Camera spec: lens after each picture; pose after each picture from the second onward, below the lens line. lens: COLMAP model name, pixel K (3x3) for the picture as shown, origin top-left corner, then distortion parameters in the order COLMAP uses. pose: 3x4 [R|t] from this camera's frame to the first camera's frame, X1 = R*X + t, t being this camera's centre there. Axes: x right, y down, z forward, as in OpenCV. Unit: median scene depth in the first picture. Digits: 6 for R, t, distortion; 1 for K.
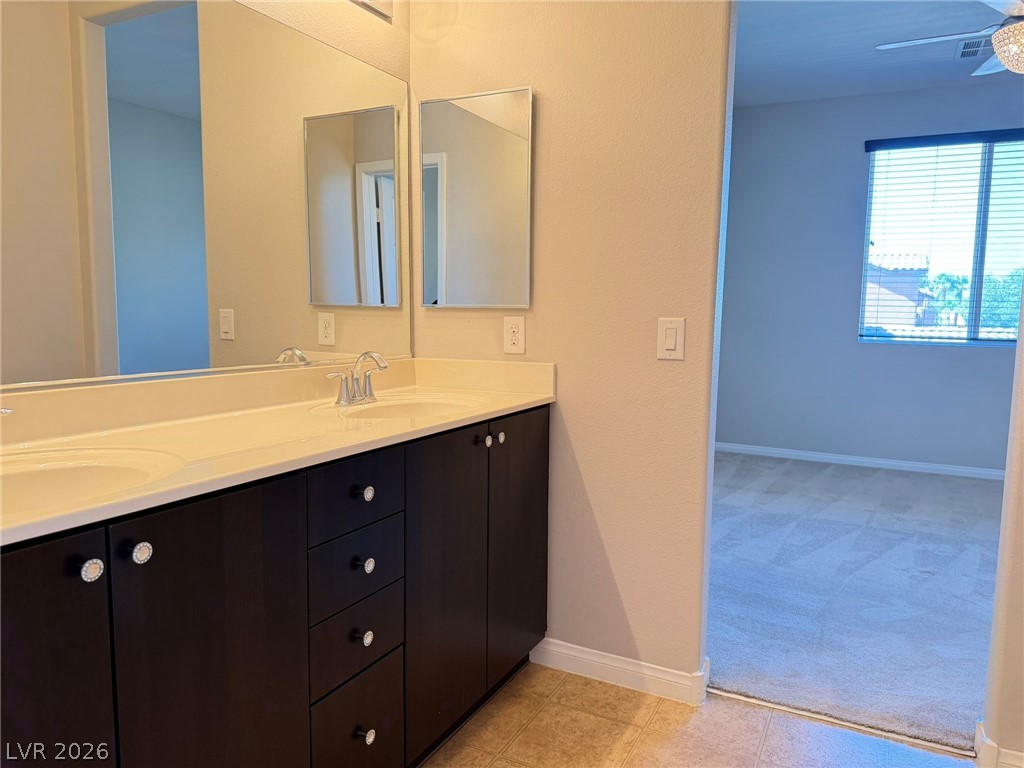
lens RADIAL K [[711.7, 0, 515.6], [0, 711.7, 382.3], [0, 0, 1]] dist [0.081055, -0.104311]
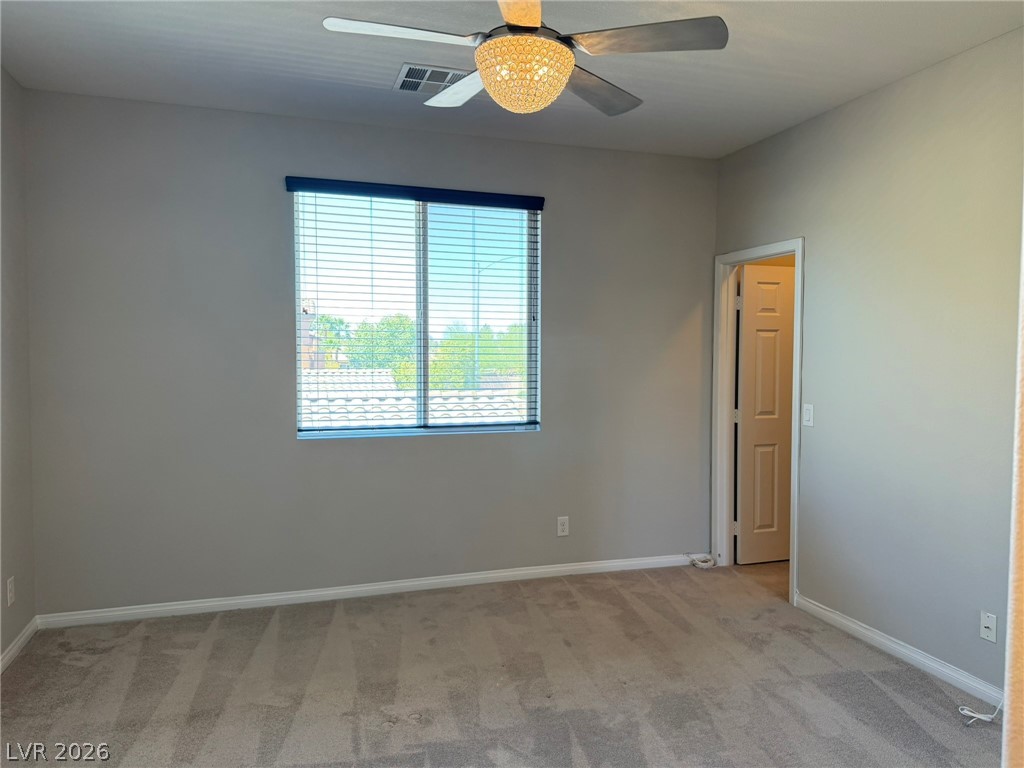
lens RADIAL K [[711.7, 0, 522.4], [0, 711.7, 384.6], [0, 0, 1]] dist [0.081055, -0.104311]
pose [[0.693519, -0.047157, 0.718893, 0.105998], [0.080495, 0.996679, -0.012276, -0.089171], [-0.715927, 0.066381, 0.695012, 0.320763]]
